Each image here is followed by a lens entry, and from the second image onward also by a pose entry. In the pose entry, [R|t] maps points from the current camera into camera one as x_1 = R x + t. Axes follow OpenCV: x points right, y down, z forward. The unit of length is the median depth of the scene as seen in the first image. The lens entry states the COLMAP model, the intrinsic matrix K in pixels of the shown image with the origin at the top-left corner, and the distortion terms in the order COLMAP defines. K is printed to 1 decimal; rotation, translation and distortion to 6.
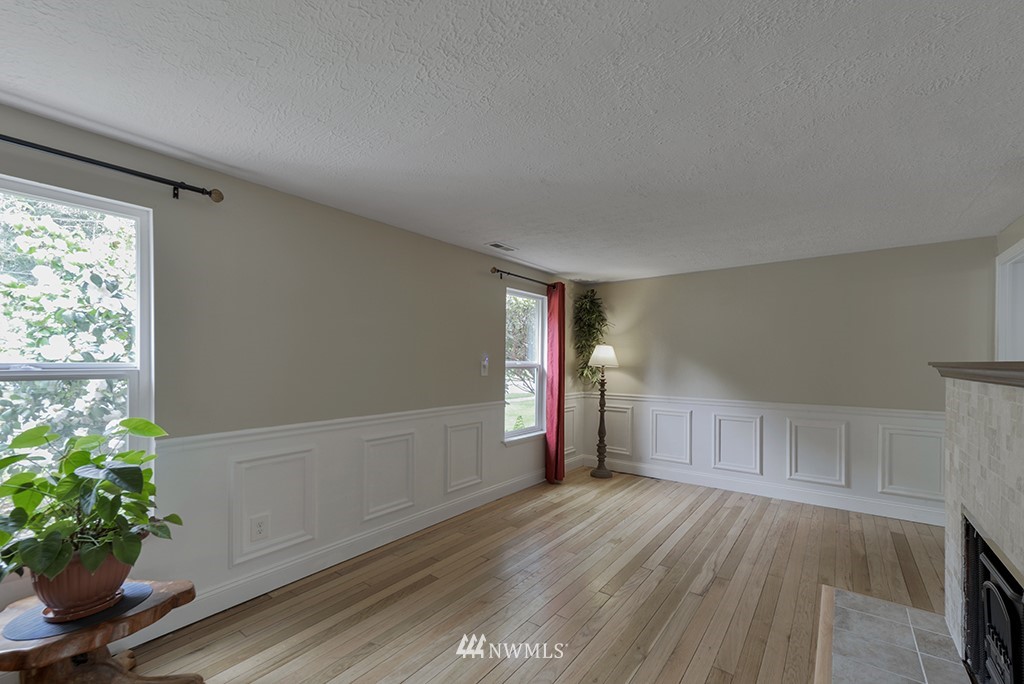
lens RADIAL K [[417.9, 0, 506.0], [0, 417.9, 362.3], [0, 0, 1]] dist [0.002832, -0.000426]
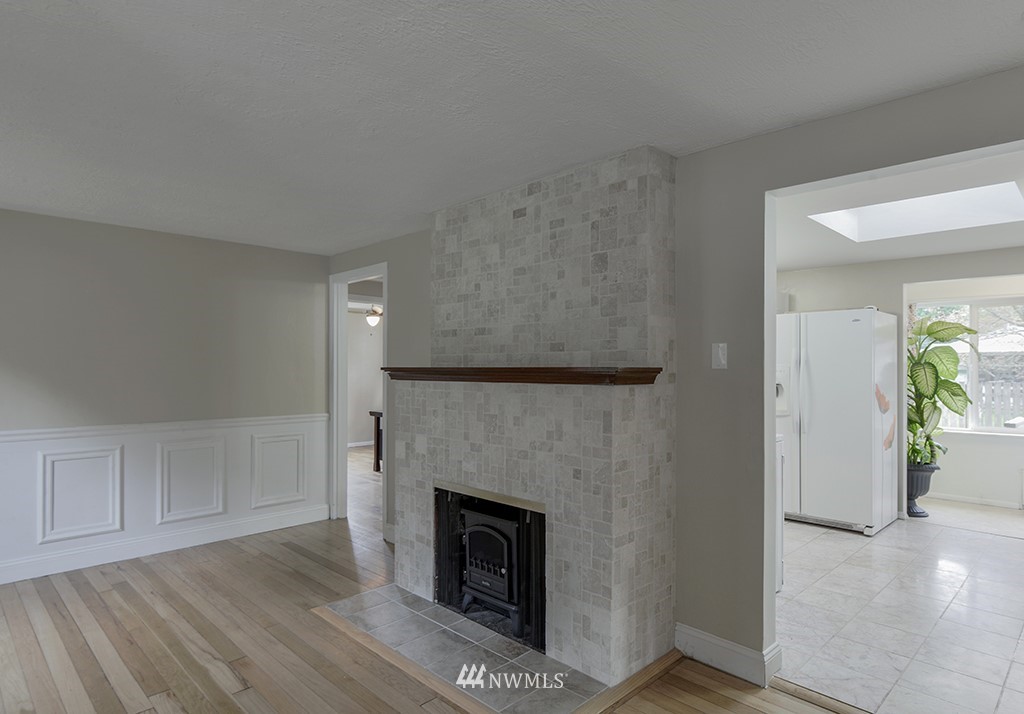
lens RADIAL K [[591.8, 0, 510.6], [0, 591.8, 360.7], [0, 0, 1]] dist [0.004065, 0.001483]
pose [[0.130358, 0.008343, 0.991432, -0.329441], [0.003242, 0.999956, -0.008840, -0.001581], [-0.991462, 0.004366, 0.130325, 0.268368]]
